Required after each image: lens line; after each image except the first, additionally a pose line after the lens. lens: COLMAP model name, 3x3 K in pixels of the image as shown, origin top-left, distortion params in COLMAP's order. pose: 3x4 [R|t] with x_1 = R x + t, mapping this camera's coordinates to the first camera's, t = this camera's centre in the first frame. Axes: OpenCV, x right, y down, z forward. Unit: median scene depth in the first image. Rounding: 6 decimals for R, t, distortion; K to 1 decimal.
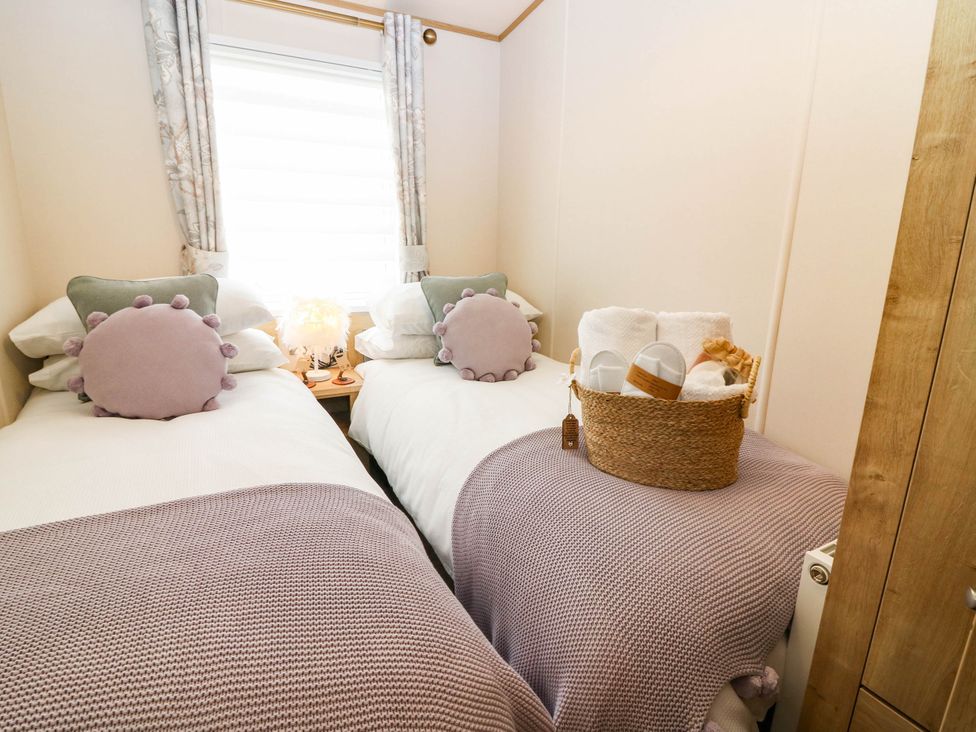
lens RADIAL K [[528.6, 0, 495.5], [0, 528.6, 357.5], [0, 0, 1]] dist [-0.000054, -0.013063]
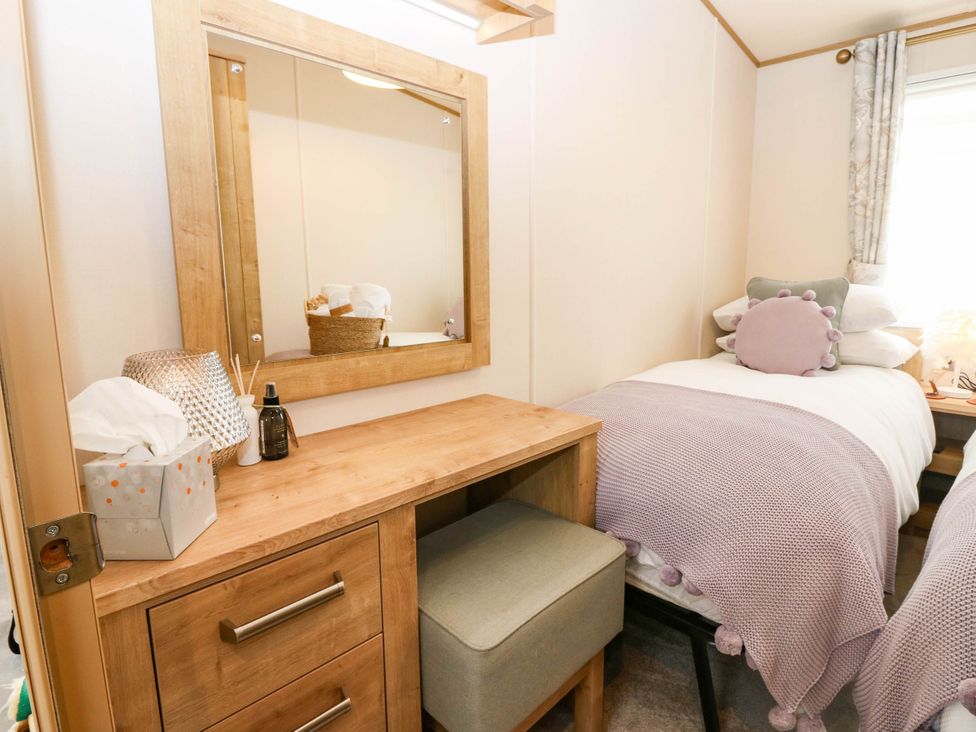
lens RADIAL K [[528.6, 0, 495.5], [0, 528.6, 357.5], [0, 0, 1]] dist [-0.000054, -0.013063]
pose [[0.292031, 0.134479, -0.946907, 0.368281], [-0.213138, 0.974318, 0.072639, 0.097034], [0.932357, 0.180609, 0.313194, -0.097550]]
